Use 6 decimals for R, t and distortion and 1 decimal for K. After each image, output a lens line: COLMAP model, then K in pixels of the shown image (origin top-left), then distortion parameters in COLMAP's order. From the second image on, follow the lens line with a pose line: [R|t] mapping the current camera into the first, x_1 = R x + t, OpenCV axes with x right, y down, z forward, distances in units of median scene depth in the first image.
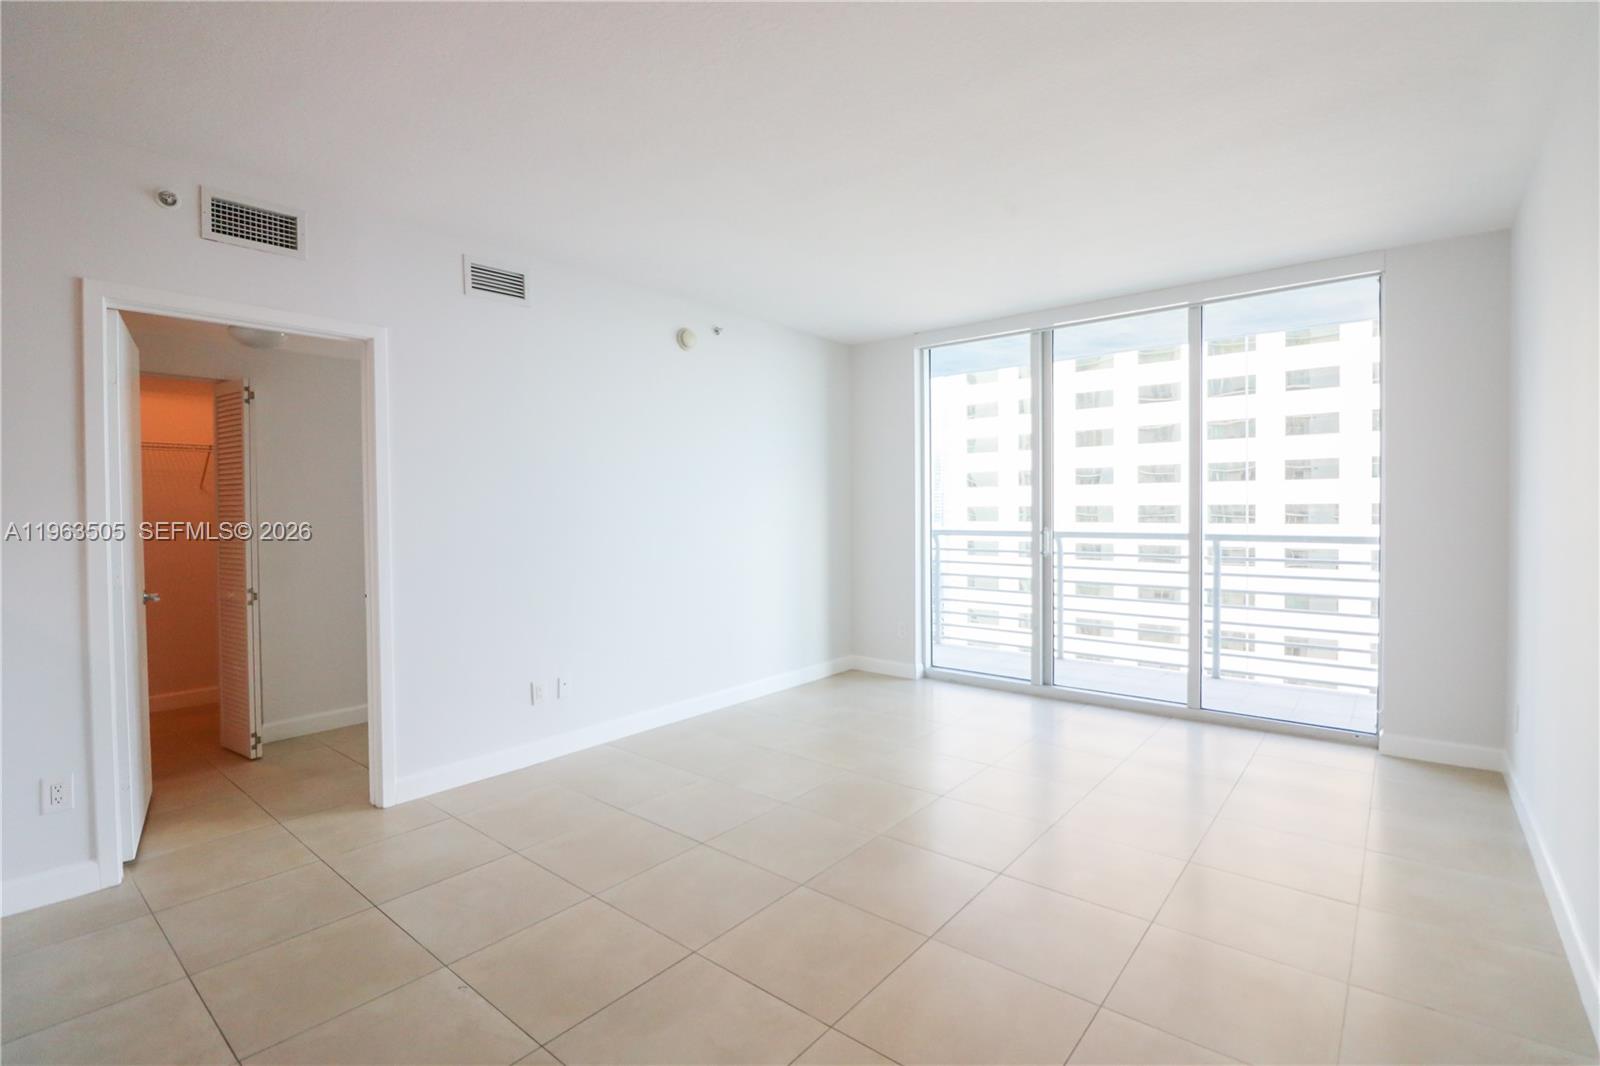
lens RADIAL K [[745.7, 0, 798.9], [0, 745.7, 518.7], [0, 0, 1]] dist [-0.000366, -0.012309]
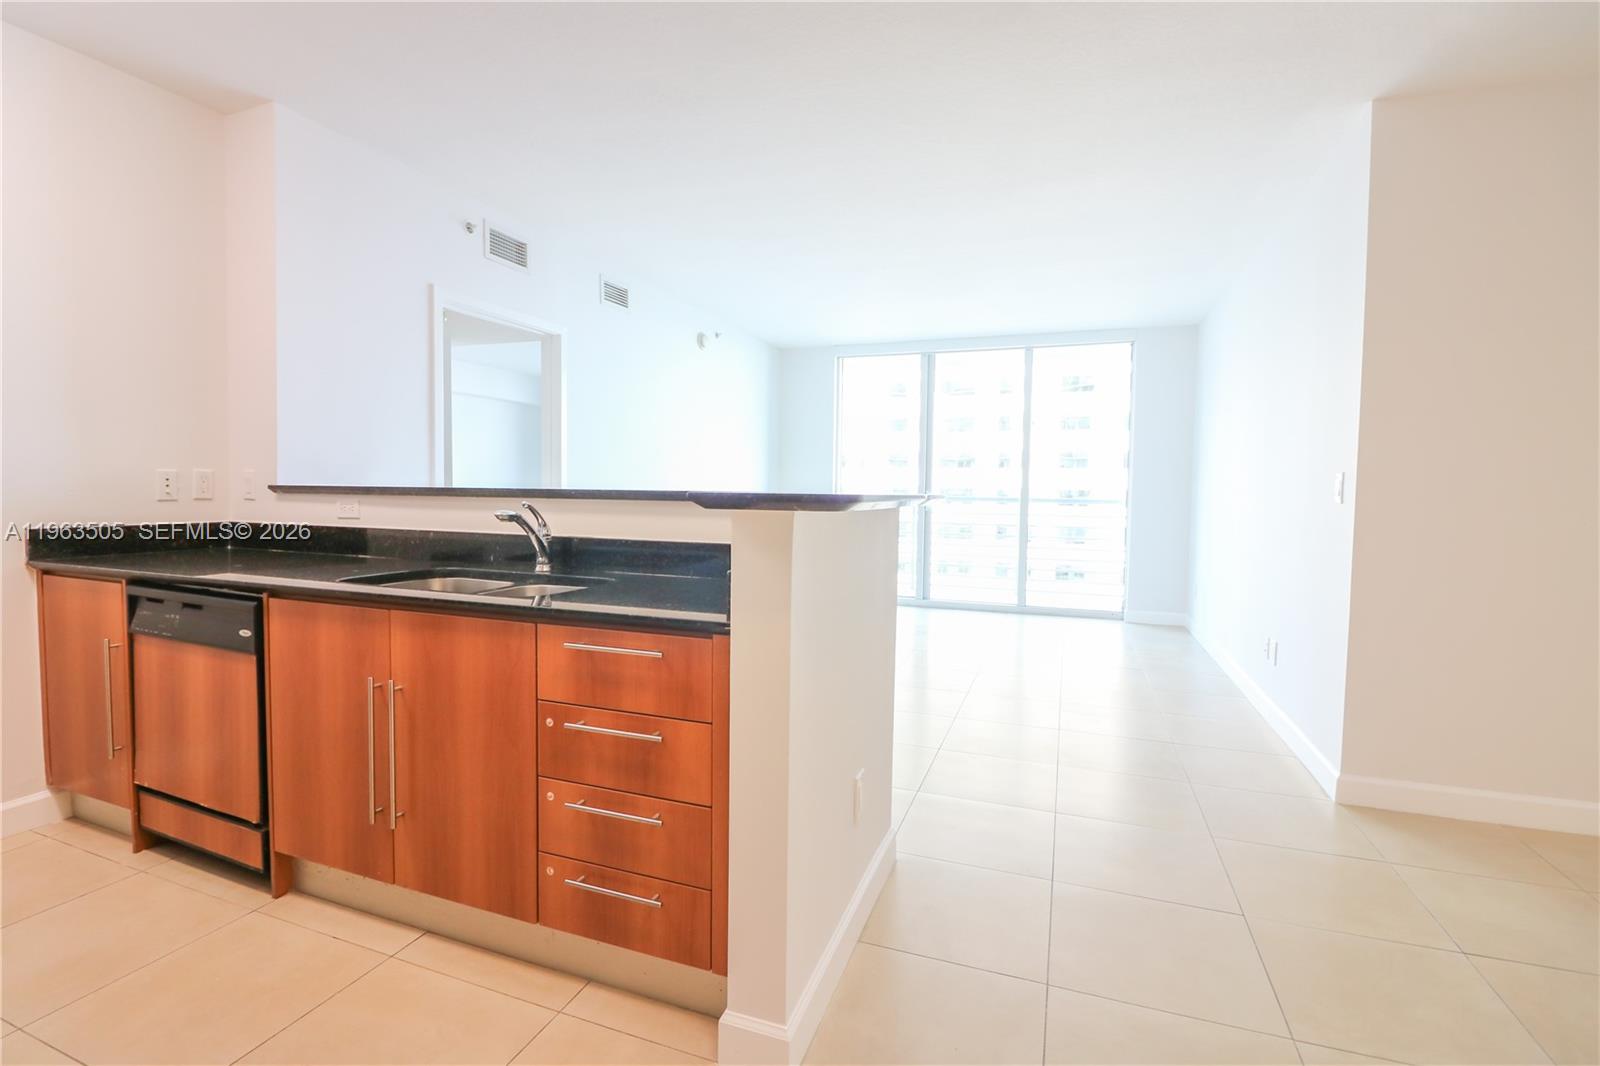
lens RADIAL K [[745.7, 0, 798.9], [0, 745.7, 518.7], [0, 0, 1]] dist [-0.000366, -0.012309]
pose [[0.944121, 0.011743, 0.329389, -0.438272], [-0.021303, 0.999450, 0.025430, 0.039898], [-0.328909, -0.031026, 0.943852, -0.331927]]
